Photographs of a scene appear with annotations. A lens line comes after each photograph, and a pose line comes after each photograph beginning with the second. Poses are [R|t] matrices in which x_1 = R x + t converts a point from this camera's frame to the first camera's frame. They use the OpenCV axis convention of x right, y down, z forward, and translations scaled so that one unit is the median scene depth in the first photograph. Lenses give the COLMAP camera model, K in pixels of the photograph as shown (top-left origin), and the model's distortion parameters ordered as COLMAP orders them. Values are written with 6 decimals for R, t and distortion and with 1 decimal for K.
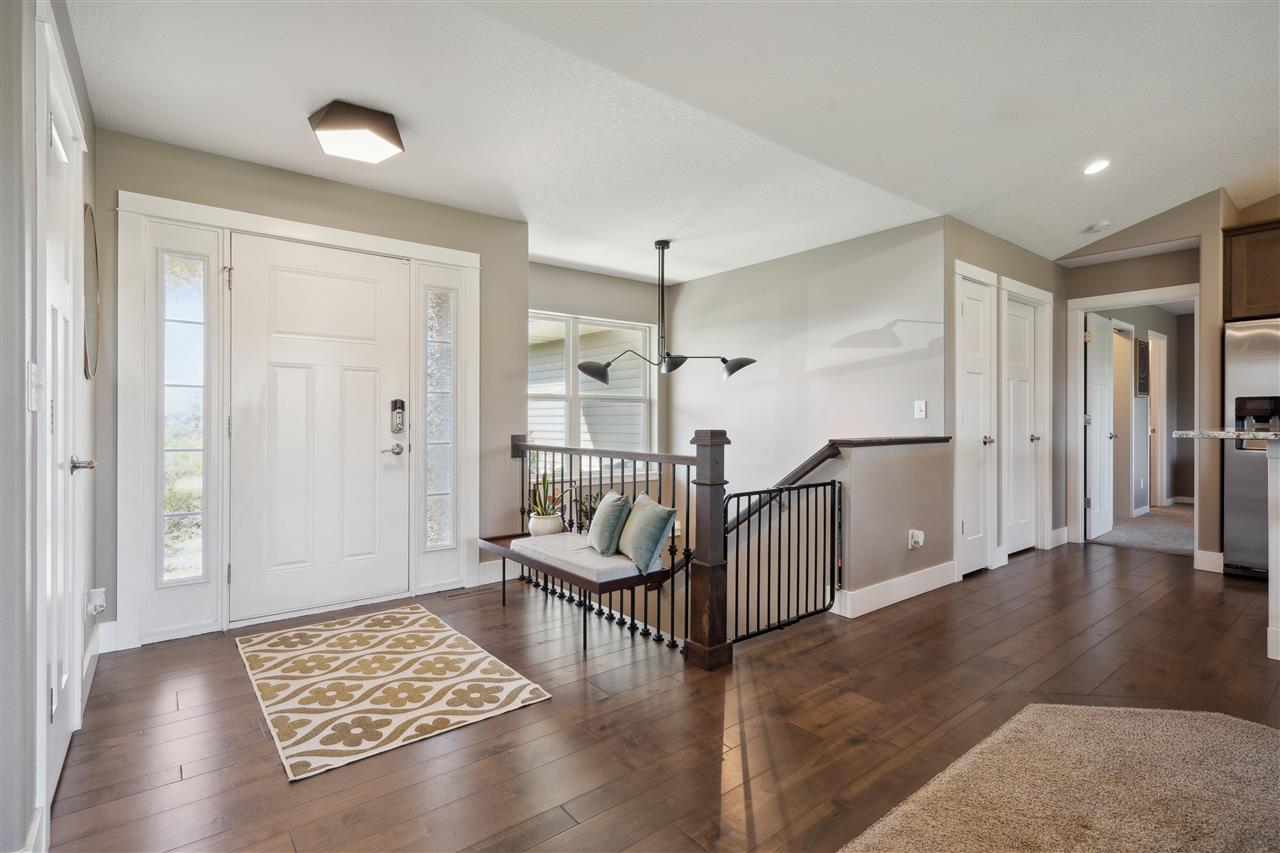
lens RADIAL K [[602.5, 0, 640.4], [0, 602.5, 420.6], [0, 0, 1]] dist [-0.001968, 0.000139]
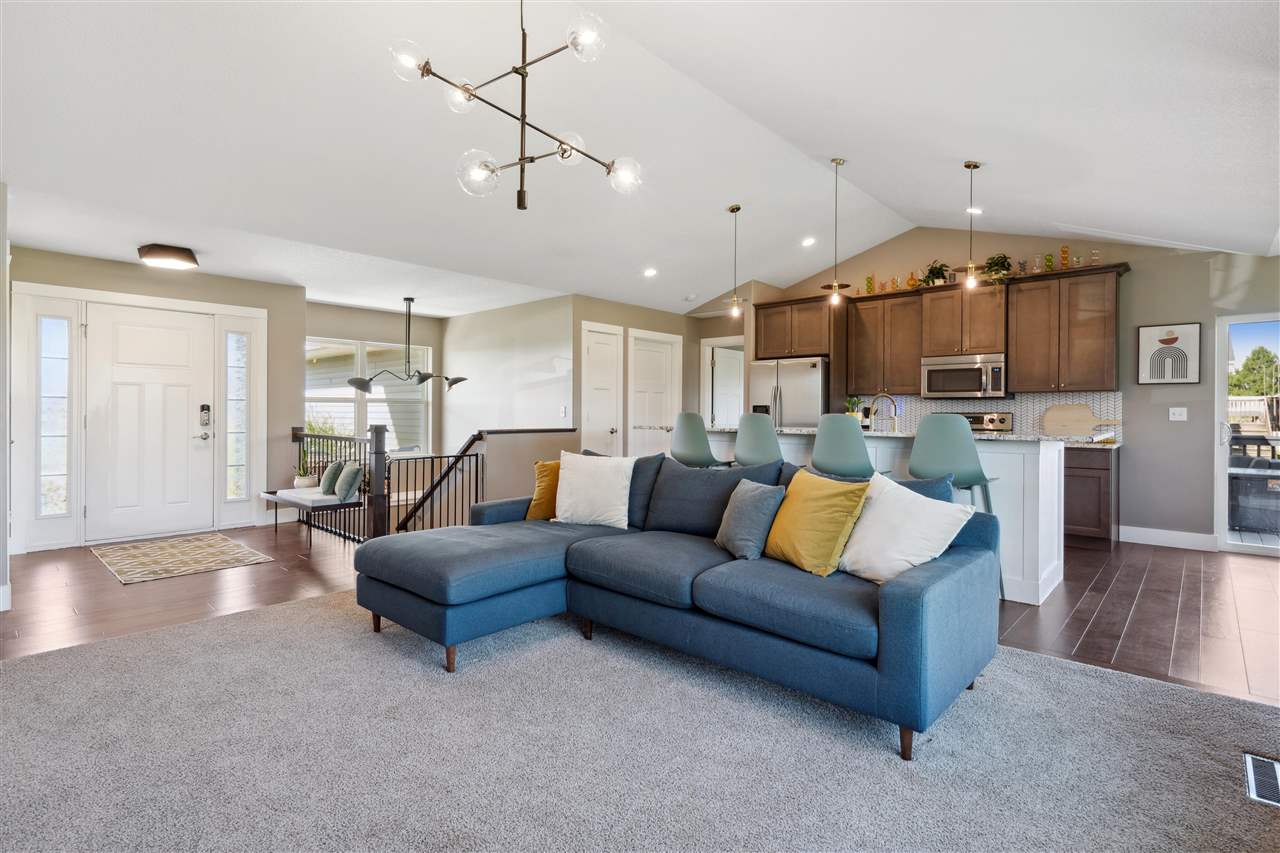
lens RADIAL K [[613.2, 0, 644.6], [0, 613.2, 417.9], [0, 0, 1]] dist [-0.001302, 0.000221]
pose [[0.986809, 0.003381, 0.161853, 0.549401], [-0.004681, 0.999960, 0.007654, -0.020437], [-0.161821, -0.008310, 0.986785, -0.891112]]
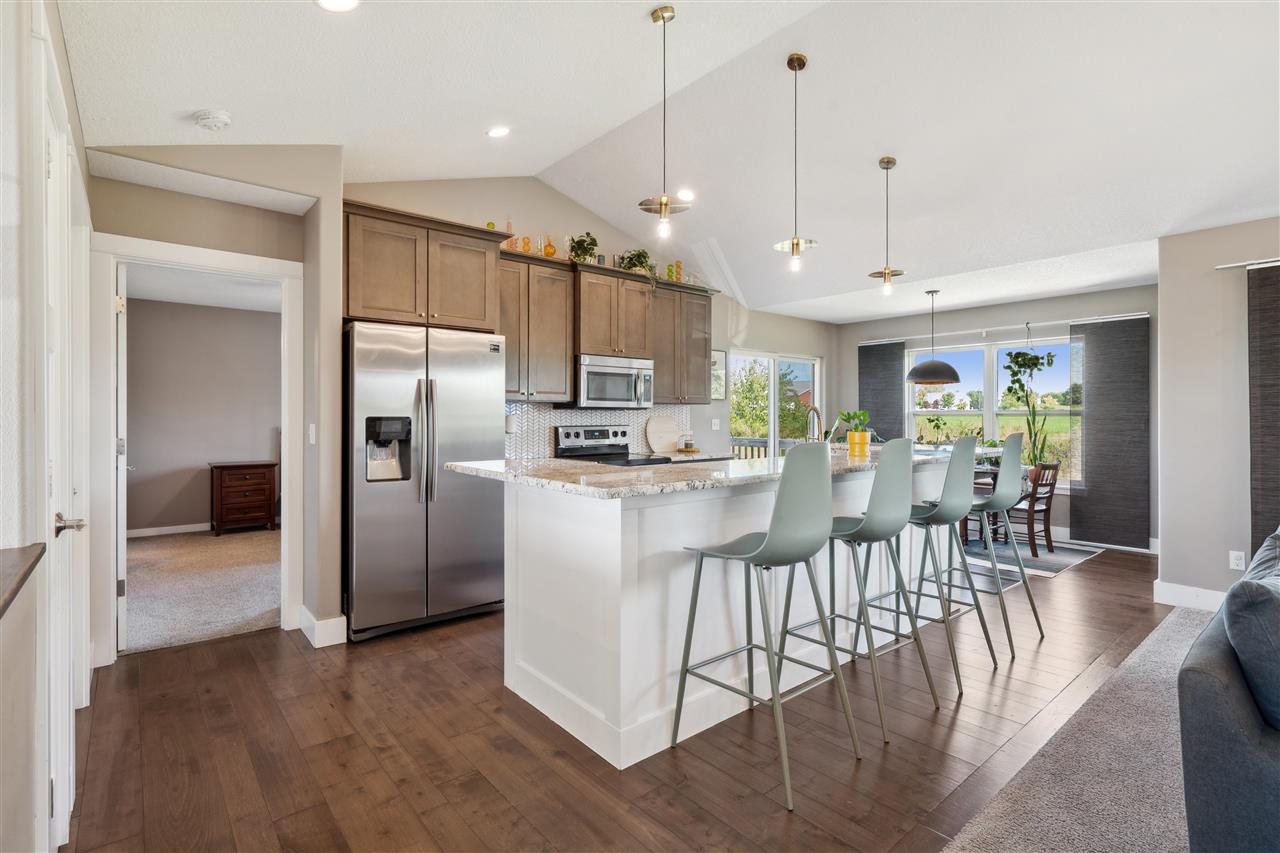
lens RADIAL K [[602.5, 0, 640.4], [0, 602.5, 420.6], [0, 0, 1]] dist [-0.001968, 0.000139]
pose [[-0.030071, -0.007311, 0.999521, 0.242281], [0.000003, 0.999973, 0.007315, -0.052942], [-0.999548, 0.000223, -0.030070, 0.883406]]
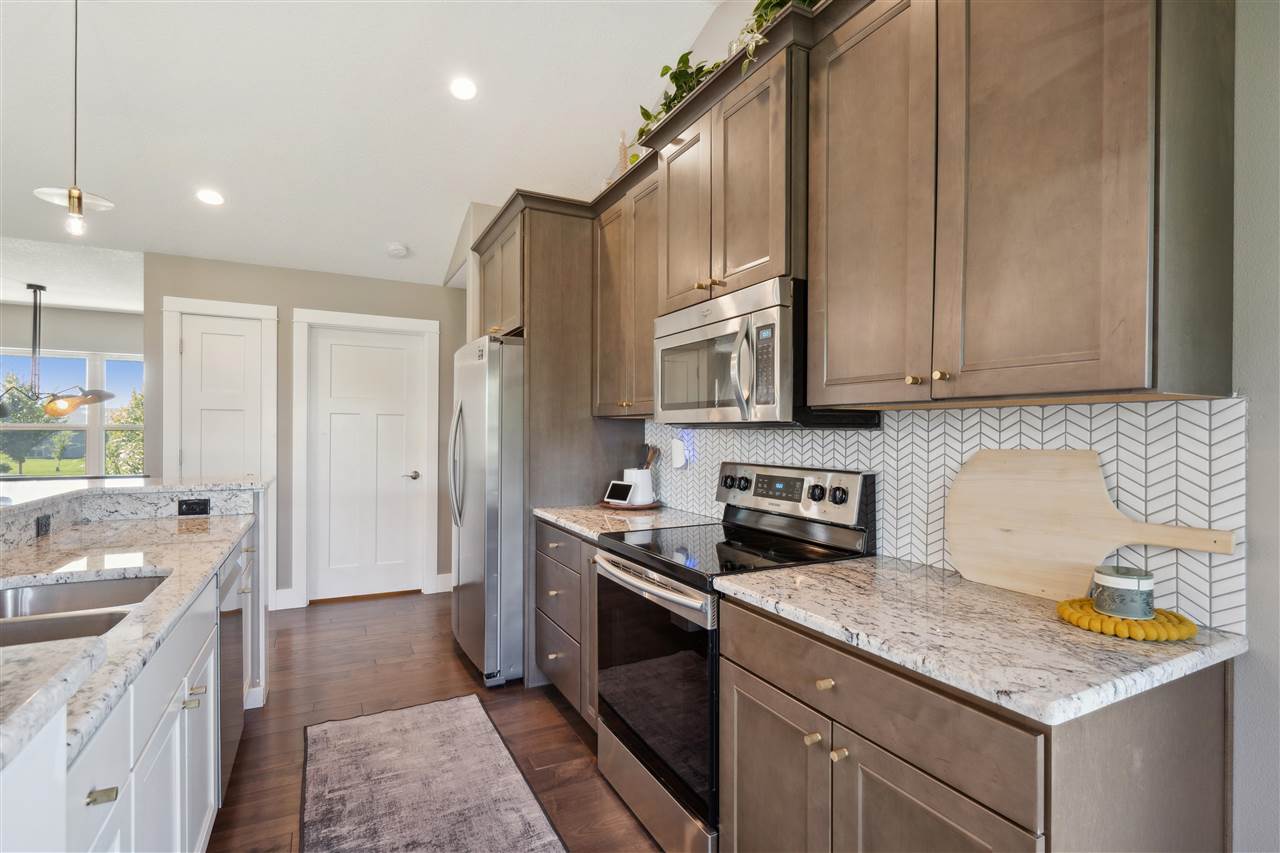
lens RADIAL K [[602.5, 0, 640.4], [0, 602.5, 420.6], [0, 0, 1]] dist [-0.001968, 0.000139]
pose [[0.983830, 0.005411, -0.179021, 1.919187], [-0.009514, 0.999711, -0.022073, -0.063742], [0.178850, 0.023419, 0.983598, 0.220391]]
